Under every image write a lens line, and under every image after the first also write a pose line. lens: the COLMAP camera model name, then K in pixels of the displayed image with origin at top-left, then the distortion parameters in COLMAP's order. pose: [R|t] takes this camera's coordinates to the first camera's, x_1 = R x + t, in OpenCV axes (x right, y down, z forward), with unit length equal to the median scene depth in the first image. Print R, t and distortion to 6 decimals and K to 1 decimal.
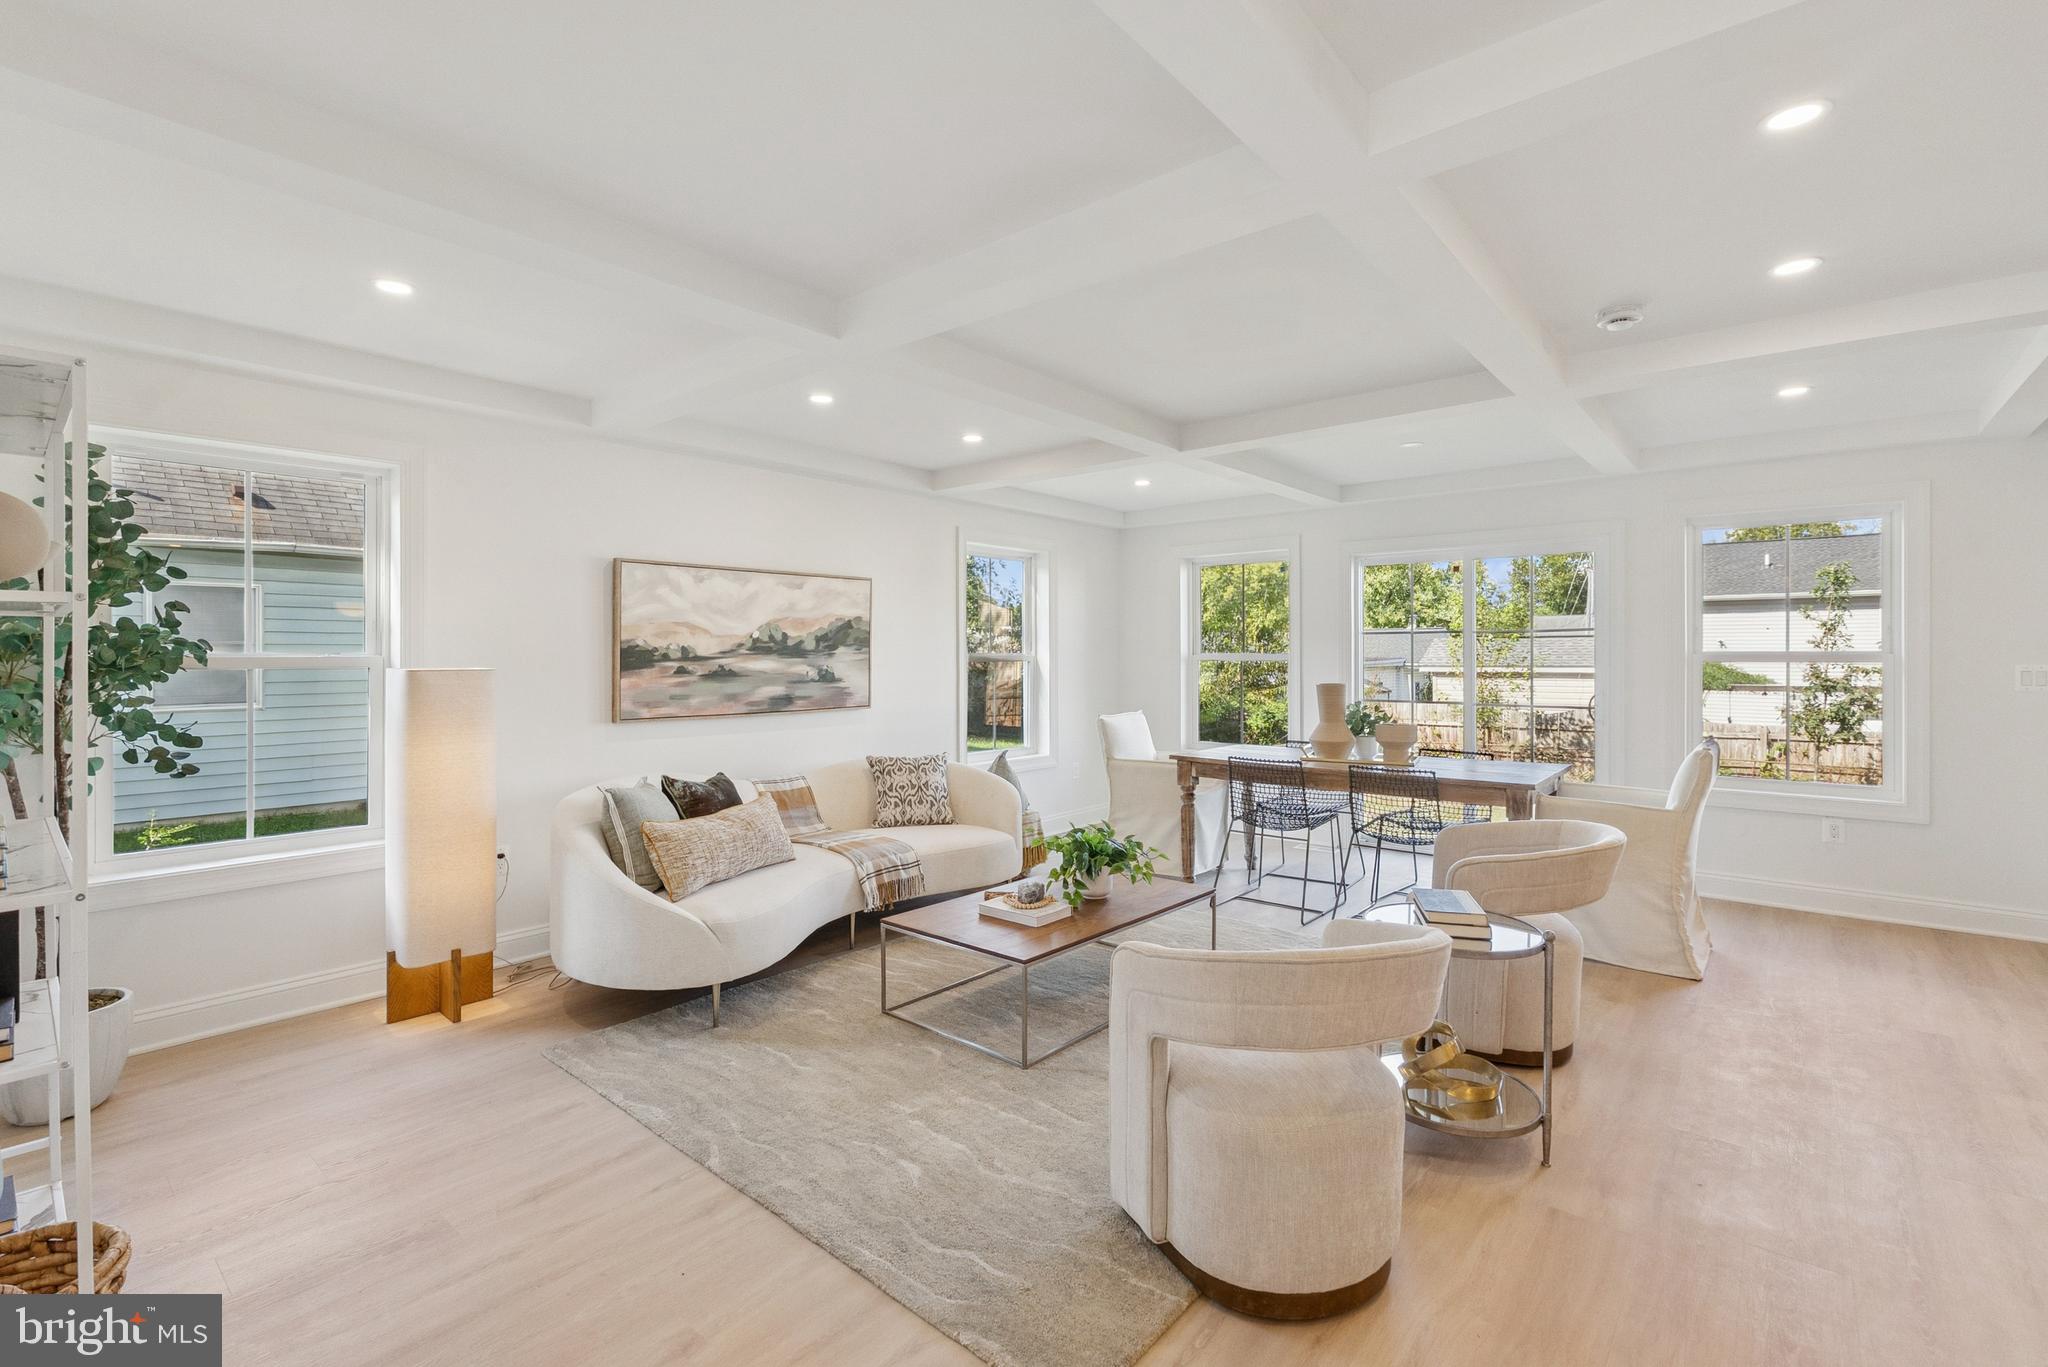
lens RADIAL K [[904.2, 0, 1017.0], [0, 904.2, 667.1], [0, 0, 1]] dist [-0.002022, -0.000177]
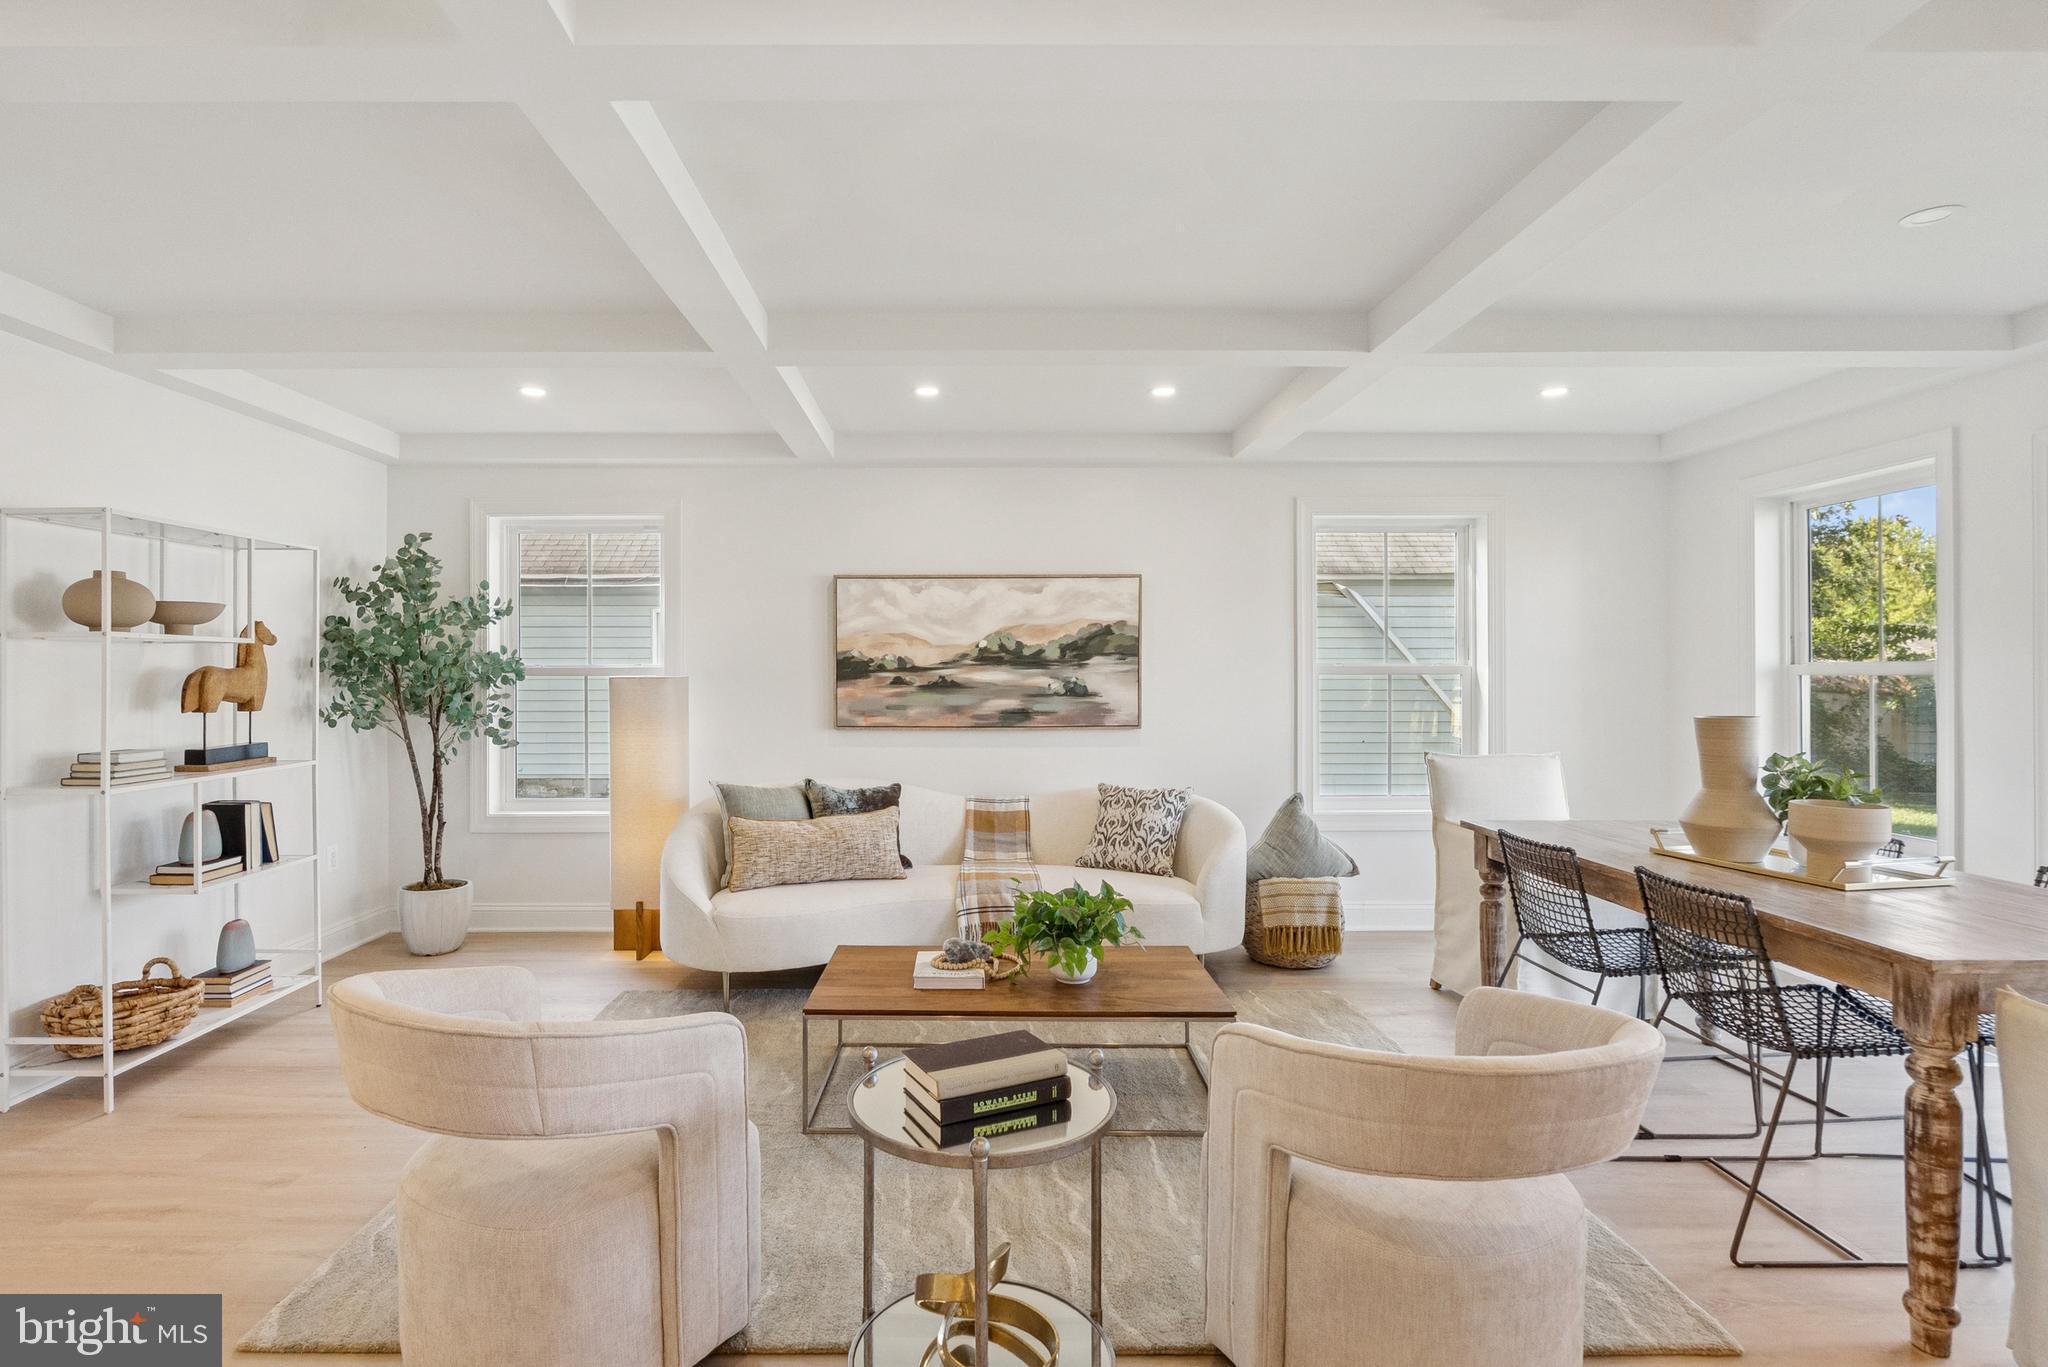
lens RADIAL K [[1050.6, 0, 979.2], [0, 1050.6, 681.5], [0, 0, 1]] dist [-0.000825, -0.000228]
pose [[0.662150, 0.008925, -0.749318, 0.532520], [-0.009311, 0.999950, 0.003682, -0.000770], [0.749314, 0.004539, 0.662200, 0.268303]]
